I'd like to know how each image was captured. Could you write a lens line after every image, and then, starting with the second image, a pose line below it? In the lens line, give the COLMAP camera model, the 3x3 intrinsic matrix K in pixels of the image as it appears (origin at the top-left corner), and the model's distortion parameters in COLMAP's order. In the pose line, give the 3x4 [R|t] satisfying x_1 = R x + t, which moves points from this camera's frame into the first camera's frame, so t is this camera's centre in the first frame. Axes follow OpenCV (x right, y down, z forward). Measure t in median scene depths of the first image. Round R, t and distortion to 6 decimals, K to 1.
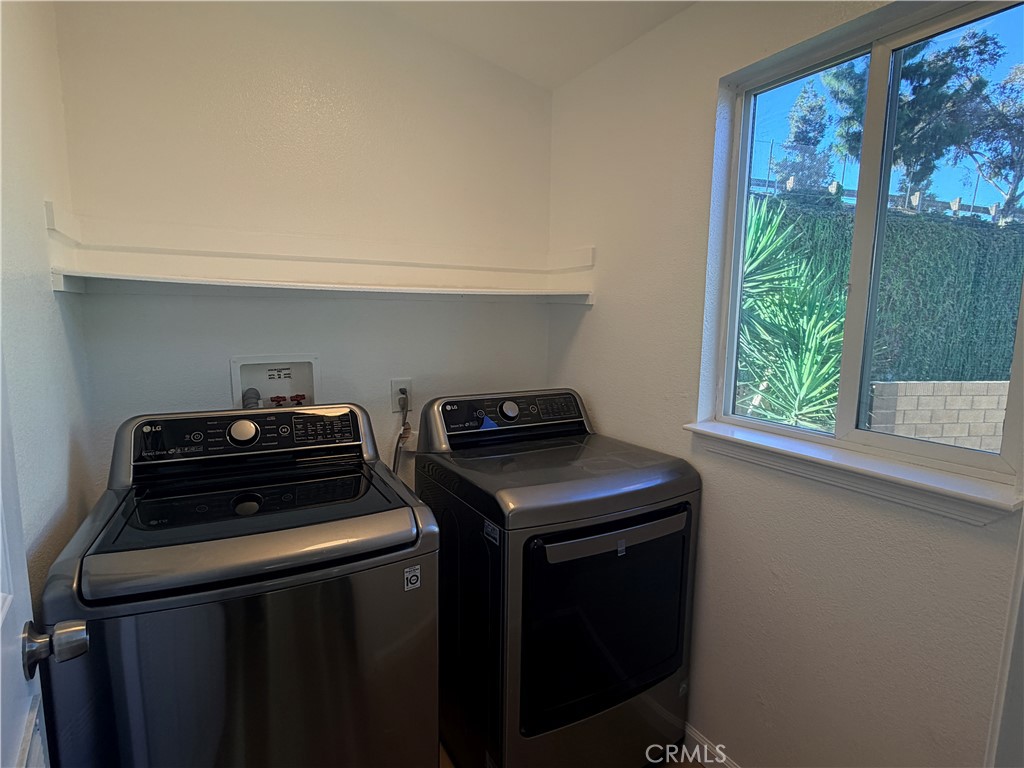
lens RADIAL K [[541.5, 0, 512.0], [0, 541.5, 386.9], [0, 0, 1]] dist [0.000554, -0.000631]
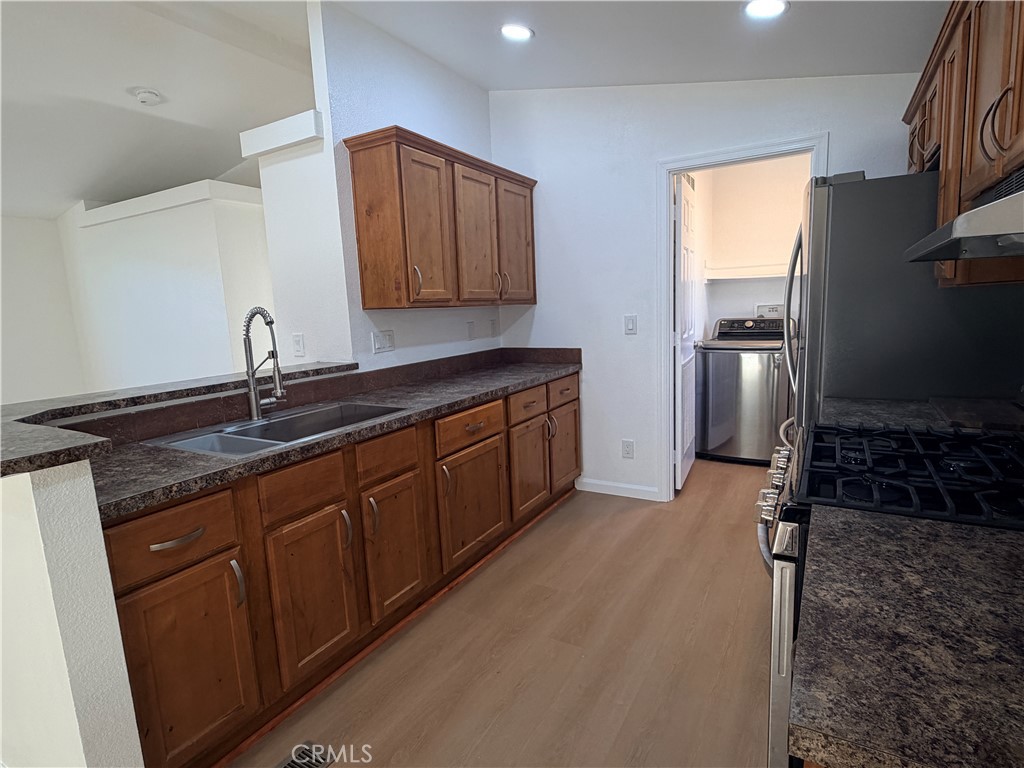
lens RADIAL K [[541.5, 0, 512.3], [0, 541.5, 384.2], [0, 0, 1]] dist [0.000554, -0.000631]
pose [[0.503362, 0.089203, -0.859459, 1.262609], [-0.061051, 0.995843, 0.067602, 0.243898], [0.861916, 0.018443, 0.506716, -1.451867]]
